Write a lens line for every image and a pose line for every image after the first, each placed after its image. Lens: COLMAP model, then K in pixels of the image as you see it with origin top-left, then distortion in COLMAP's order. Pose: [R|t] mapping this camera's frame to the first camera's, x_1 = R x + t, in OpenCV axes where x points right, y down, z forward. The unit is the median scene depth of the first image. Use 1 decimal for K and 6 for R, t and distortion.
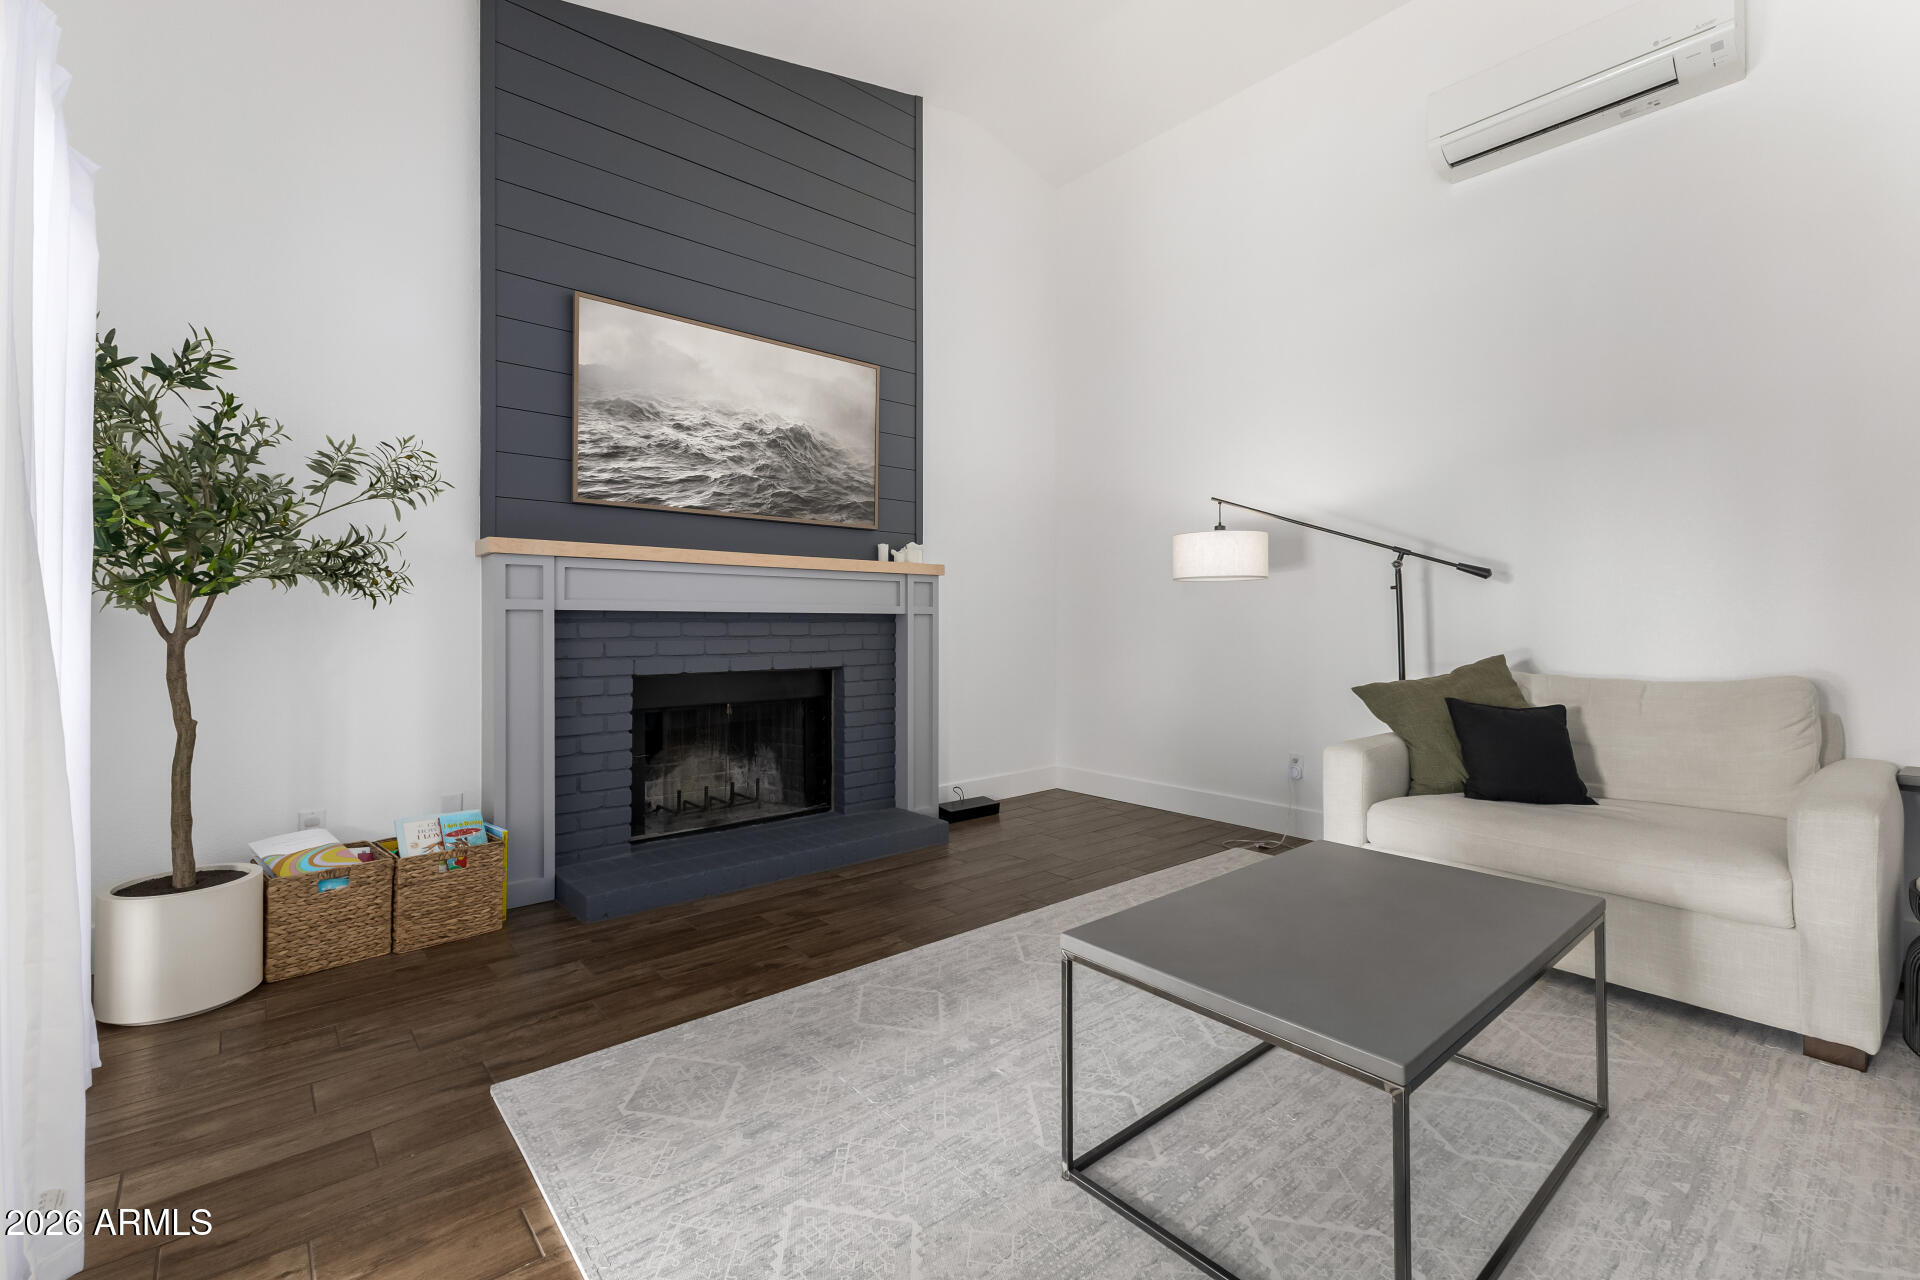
lens RADIAL K [[826.7, 0, 967.7], [0, 826.7, 620.5], [0, 0, 1]] dist [0.001184, -0.000435]
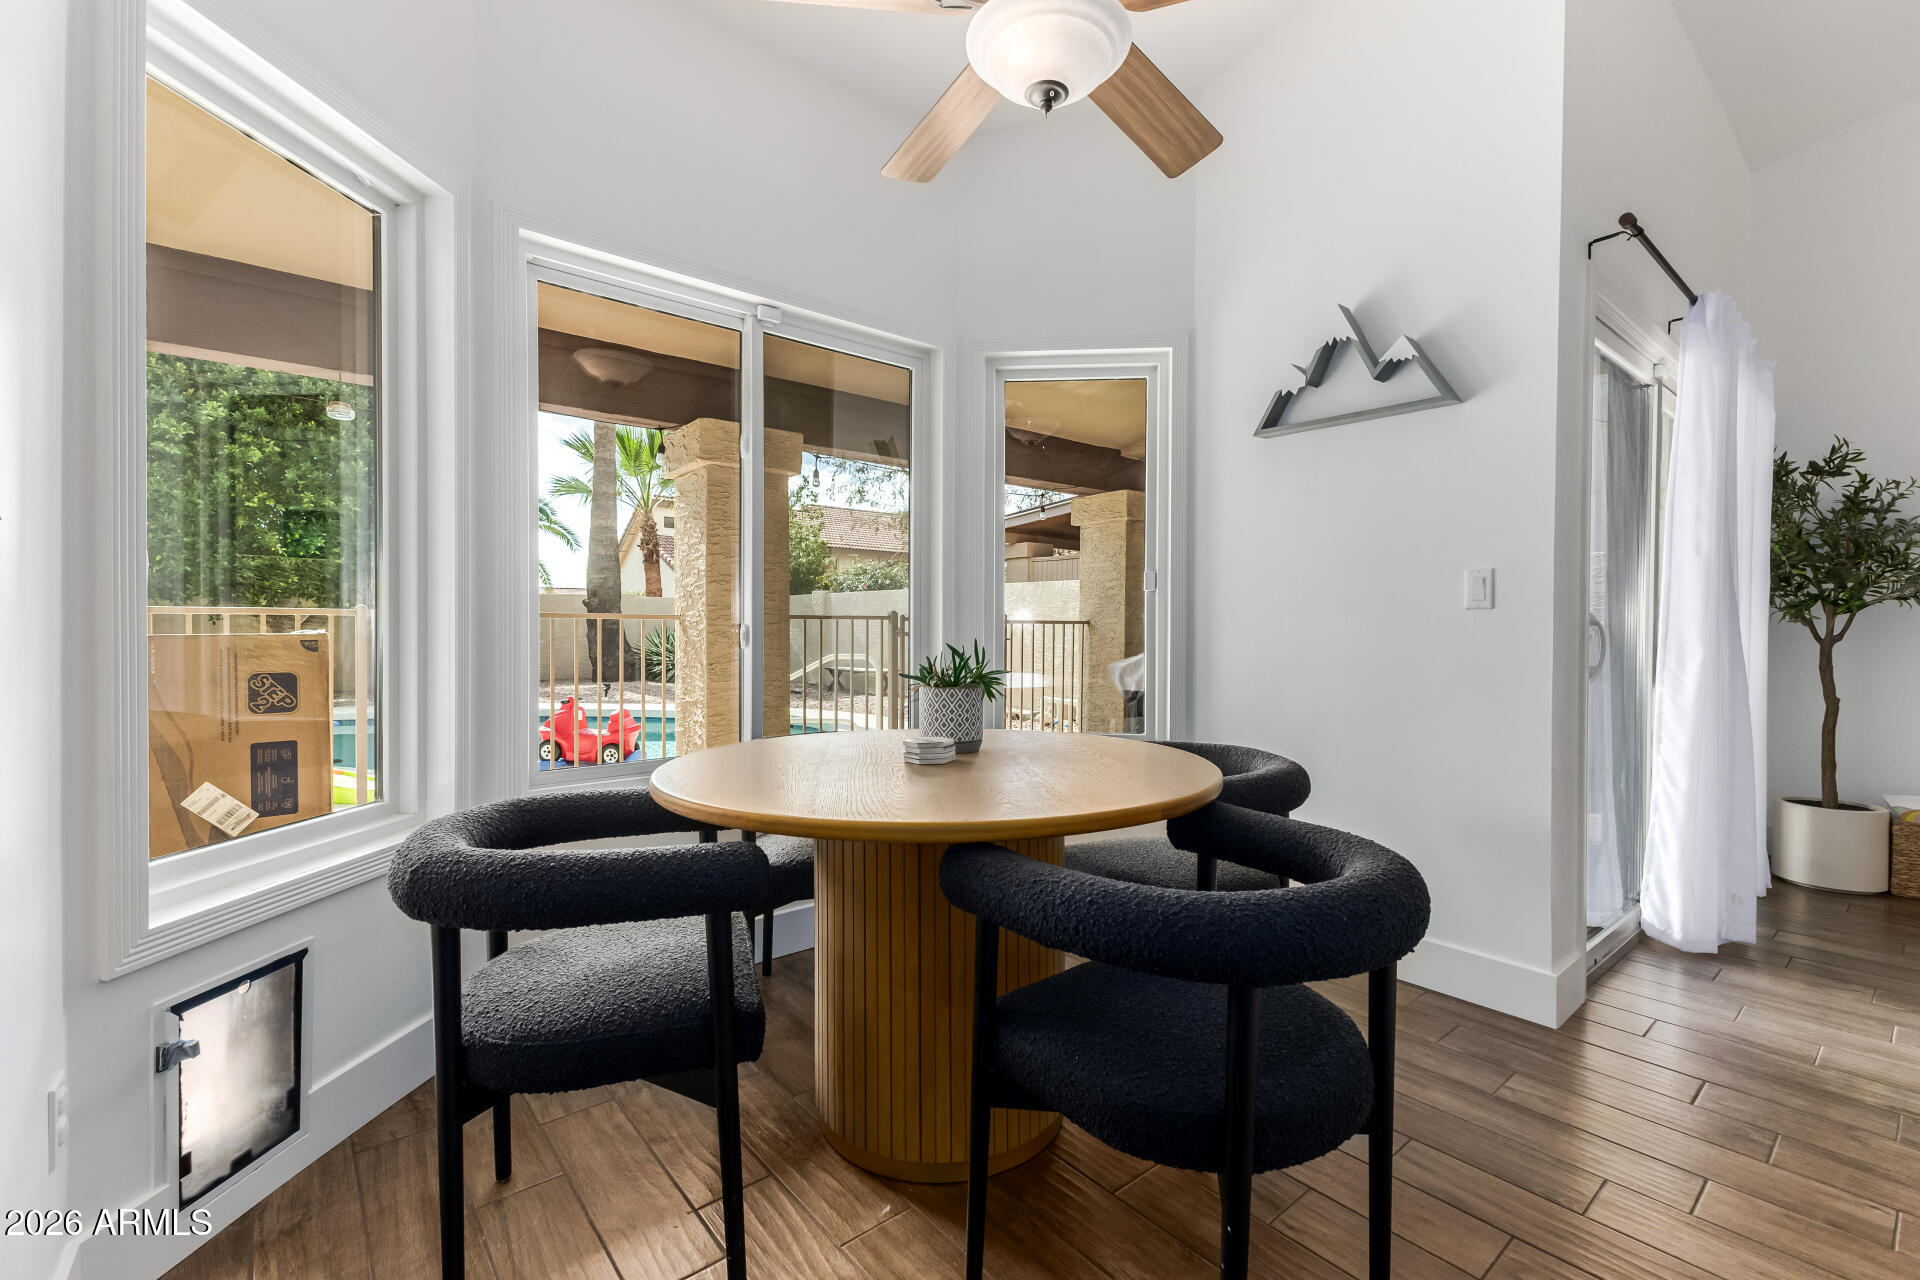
lens RADIAL K [[835.5, 0, 950.4], [0, 835.5, 632.1], [0, 0, 1]] dist [0.000212, -0.000692]
pose [[-0.038608, 0.006667, -0.999232, 0.543785], [-0.003606, 0.999970, 0.006811, -0.001039], [0.999248, 0.003866, -0.038582, -0.465346]]
